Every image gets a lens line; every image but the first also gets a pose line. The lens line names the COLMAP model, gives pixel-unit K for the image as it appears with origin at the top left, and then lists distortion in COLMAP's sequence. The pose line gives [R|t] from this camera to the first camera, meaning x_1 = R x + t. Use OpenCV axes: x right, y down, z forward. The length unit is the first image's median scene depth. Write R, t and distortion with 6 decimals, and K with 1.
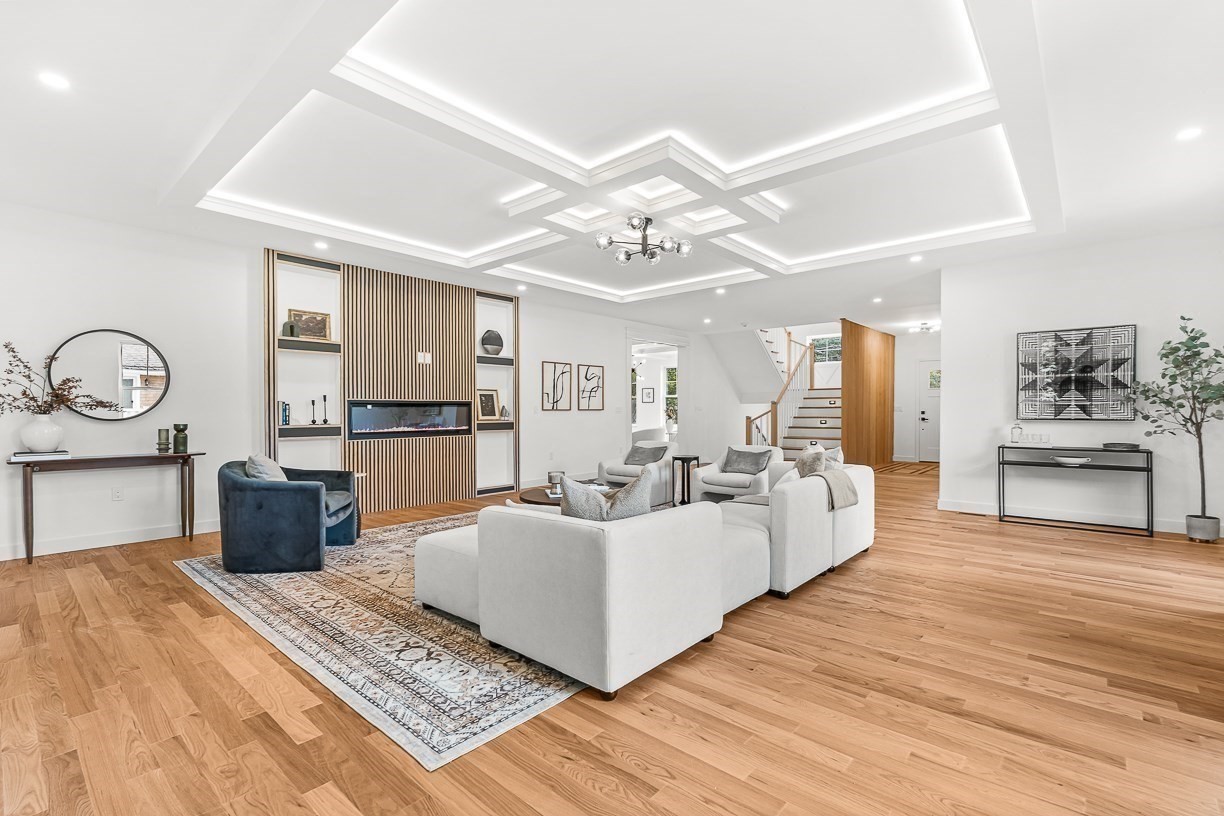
lens RADIAL K [[543.3, 0, 614.5], [0, 543.3, 402.7], [0, 0, 1]] dist [-0.002630, 0.000654]
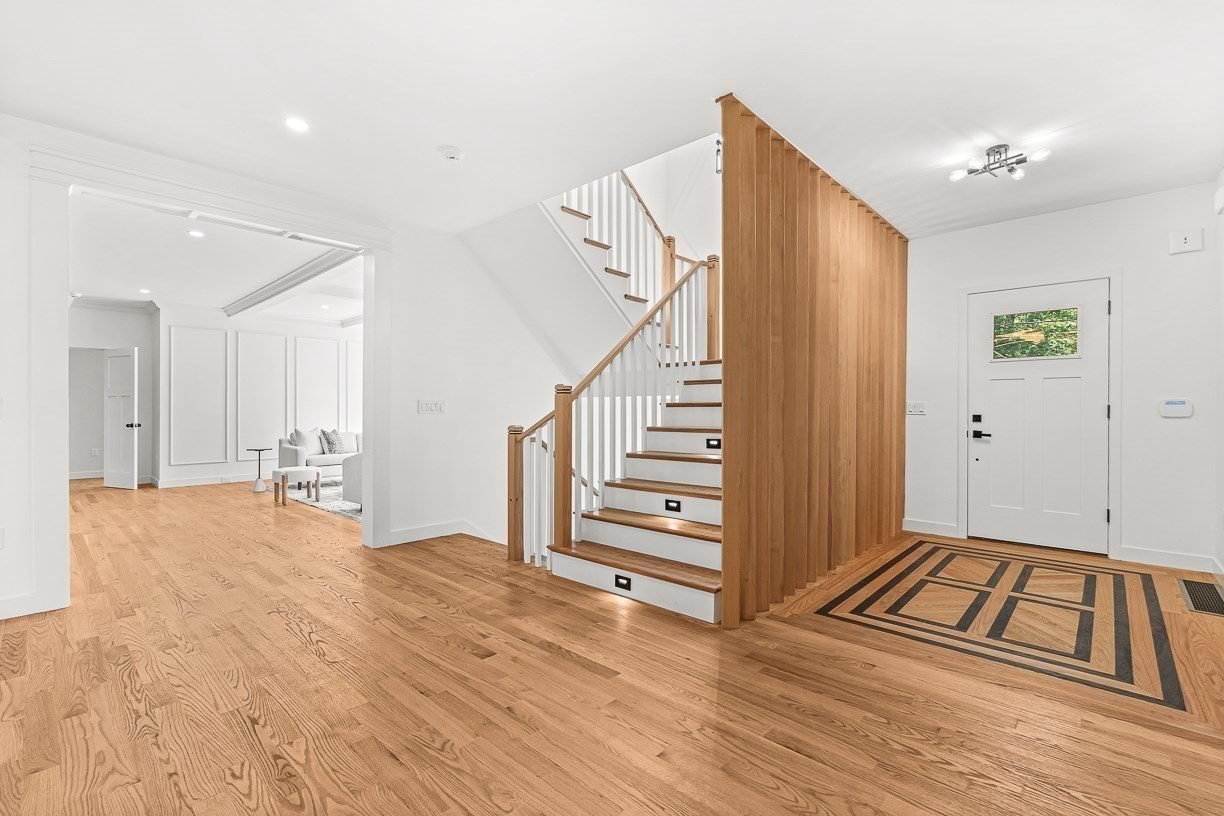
lens RADIAL K [[543.3, 0, 614.5], [0, 543.3, 402.7], [0, 0, 1]] dist [-0.002630, 0.000654]
pose [[0.999763, 0.000611, -0.021748, 0.325795], [-0.000595, 1.000000, 0.000746, 0.006858], [0.021748, -0.000733, 0.999763, 0.627156]]
